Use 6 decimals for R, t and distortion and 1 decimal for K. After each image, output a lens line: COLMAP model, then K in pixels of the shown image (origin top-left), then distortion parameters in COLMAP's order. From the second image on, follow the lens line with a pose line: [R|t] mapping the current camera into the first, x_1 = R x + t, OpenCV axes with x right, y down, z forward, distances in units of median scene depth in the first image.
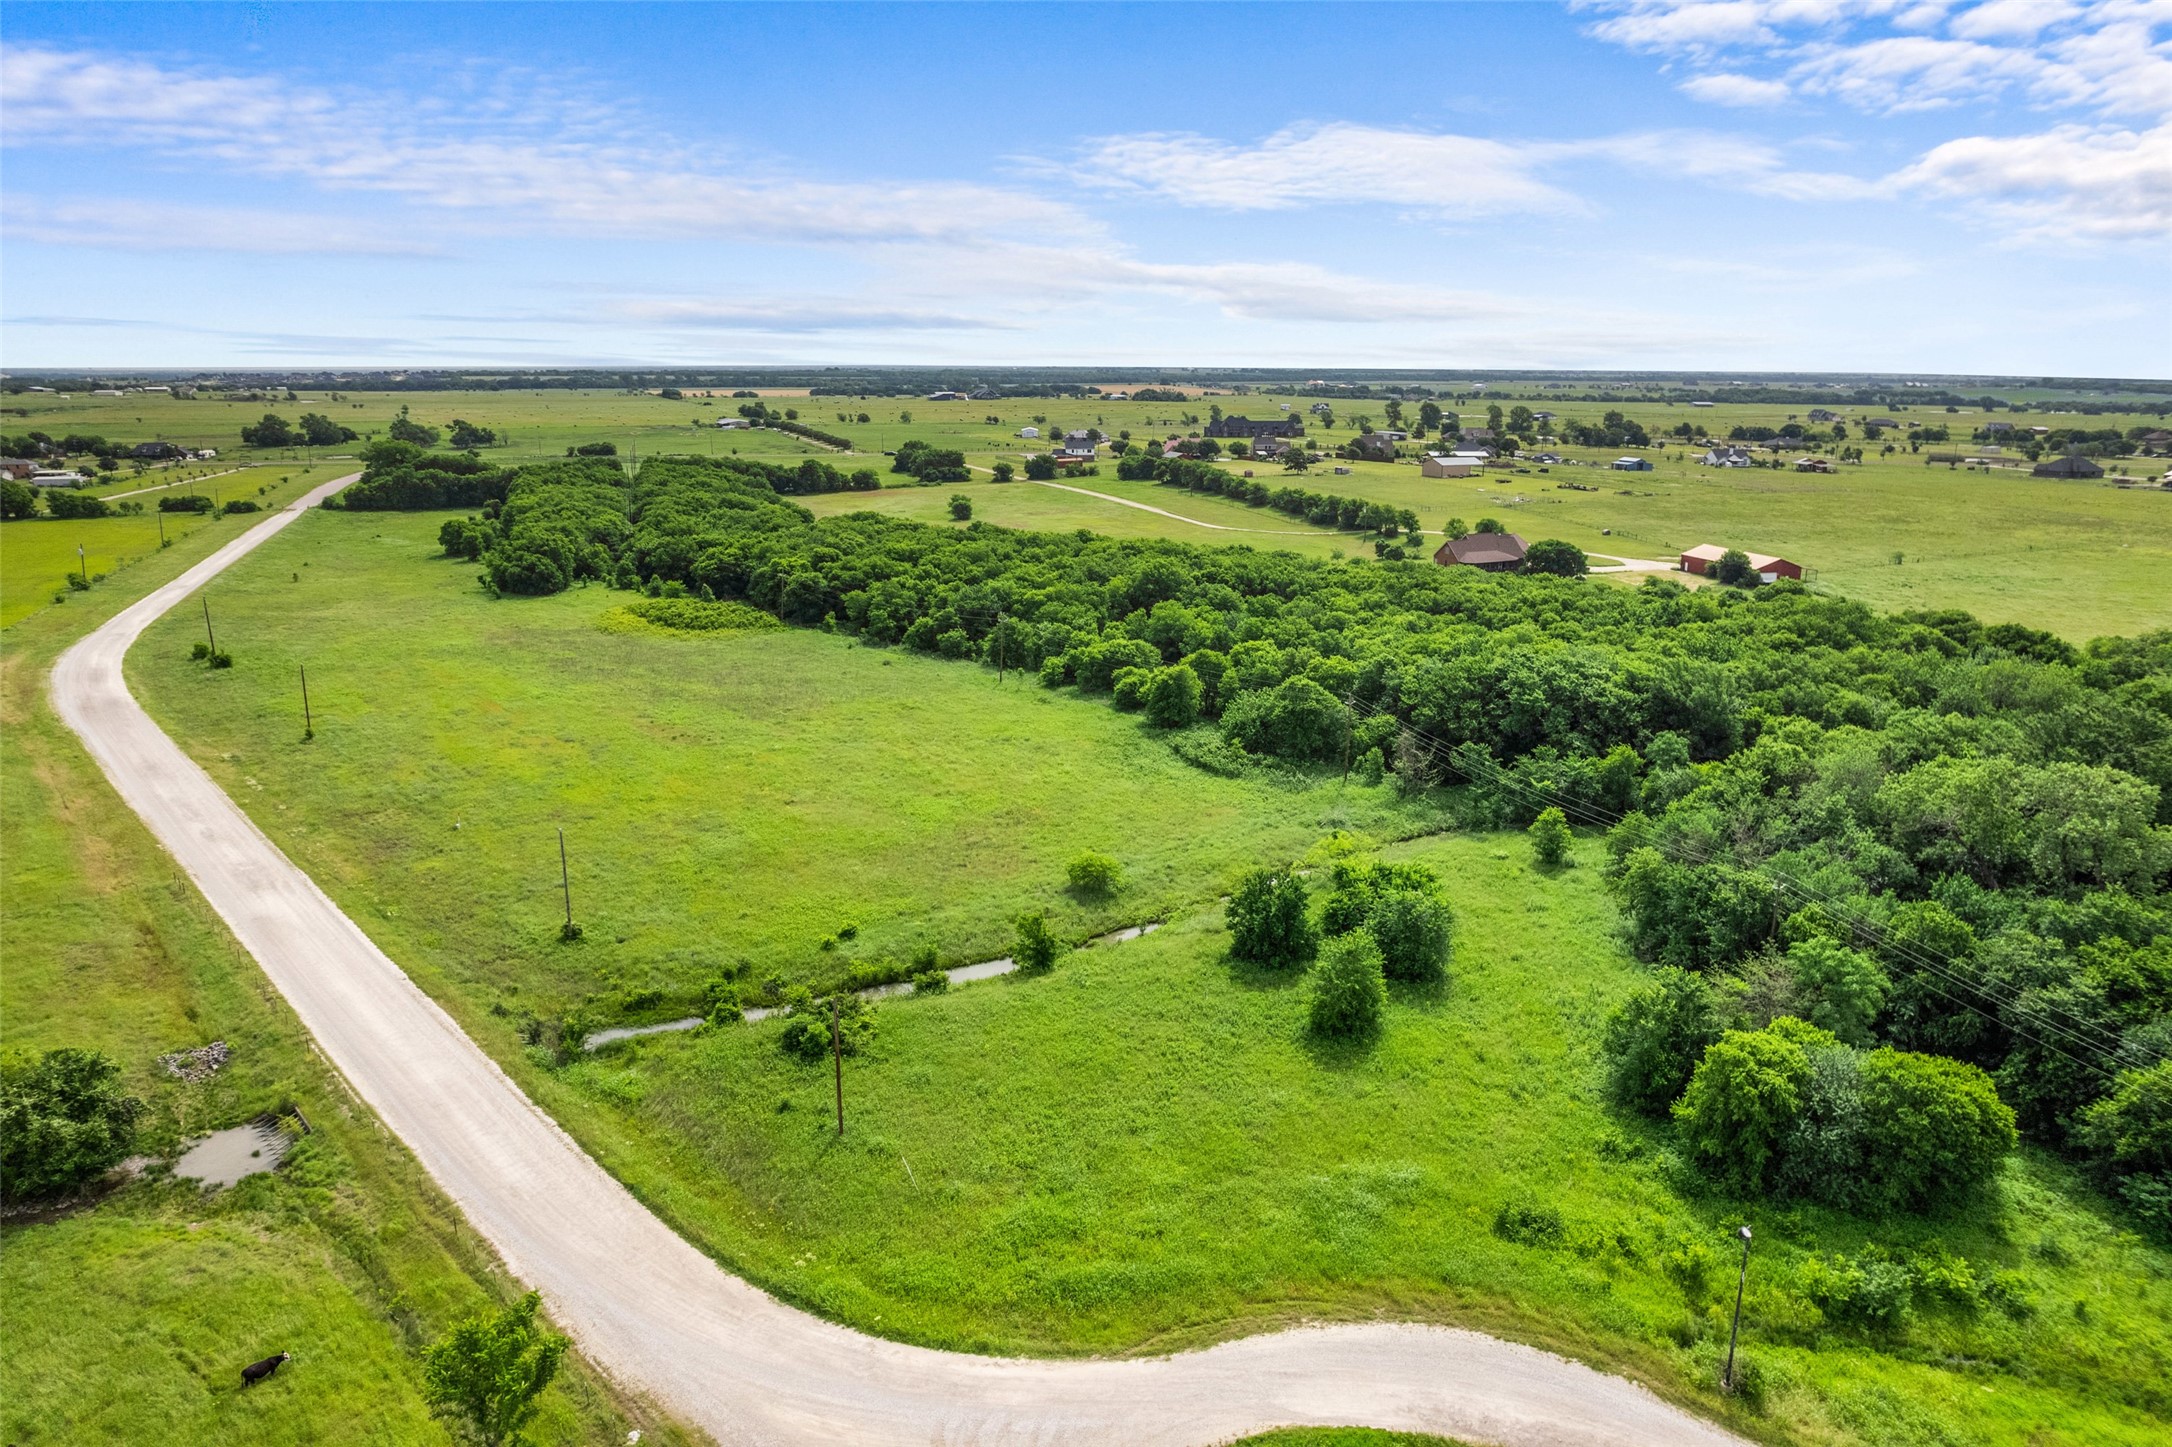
lens RADIAL K [[1393.9, 0, 1087.3], [0, 1393.9, 702.9], [0, 0, 1]] dist [-0.073322, 0.063905]
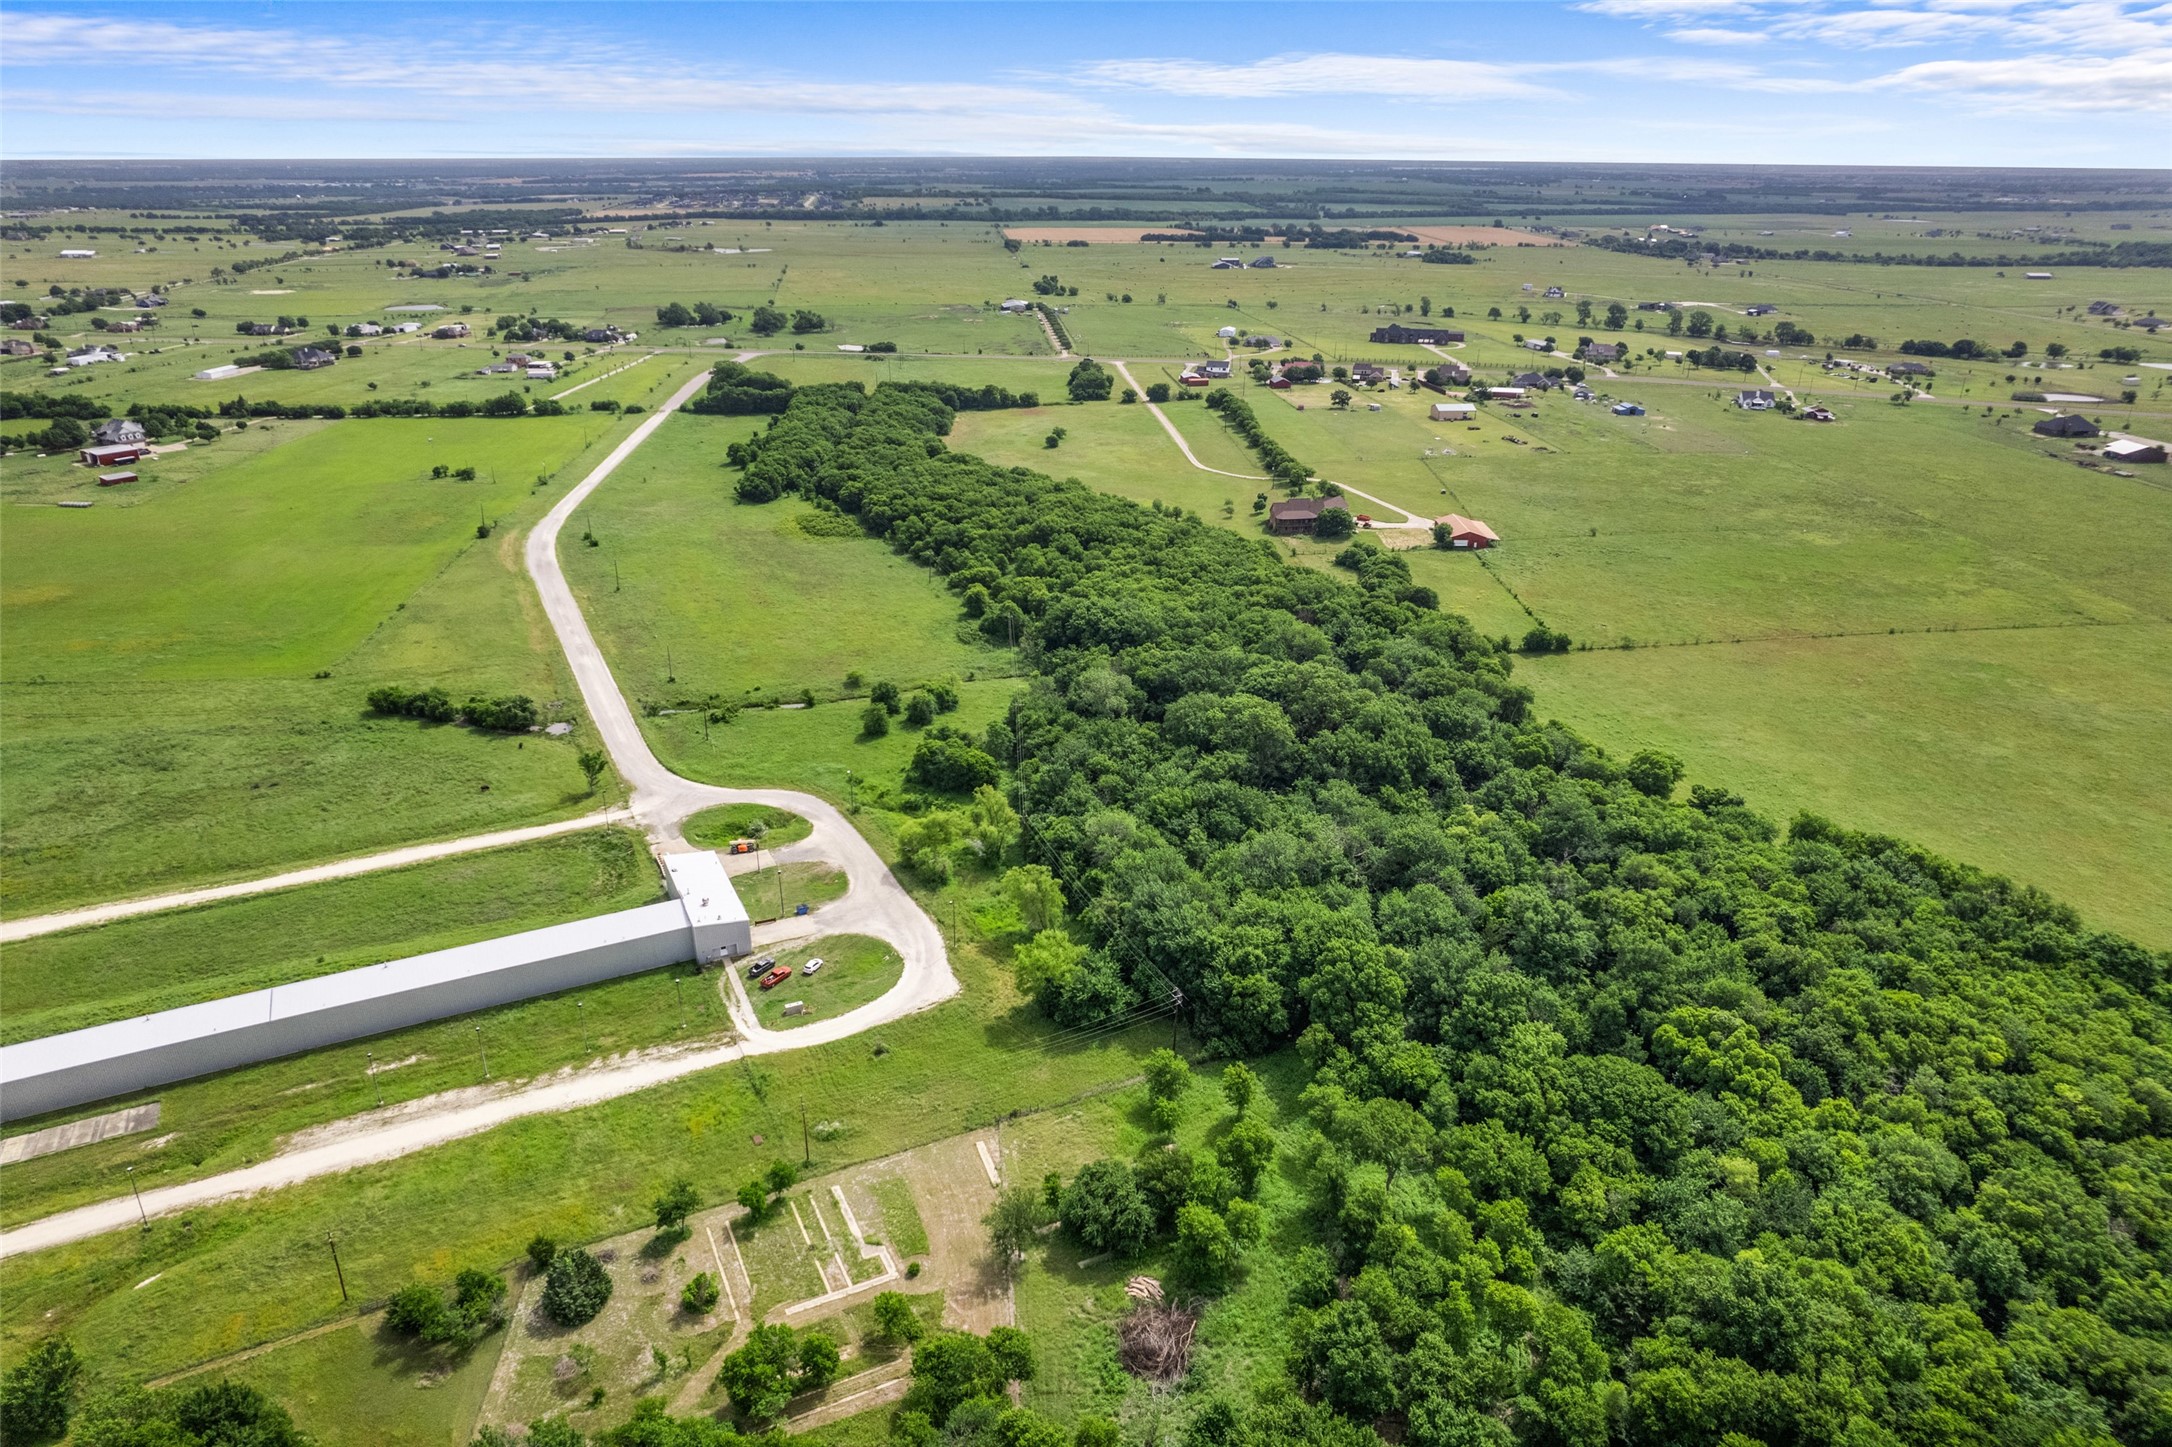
lens RADIAL K [[1393.9, 0, 1087.3], [0, 1393.9, 702.9], [0, 0, 1]] dist [-0.073322, 0.063905]
pose [[0.959083, 0.106427, -0.262361, 0.684945], [-0.068641, 0.986419, 0.149217, -0.155834], [0.274678, -0.125102, 0.953363, -0.861158]]
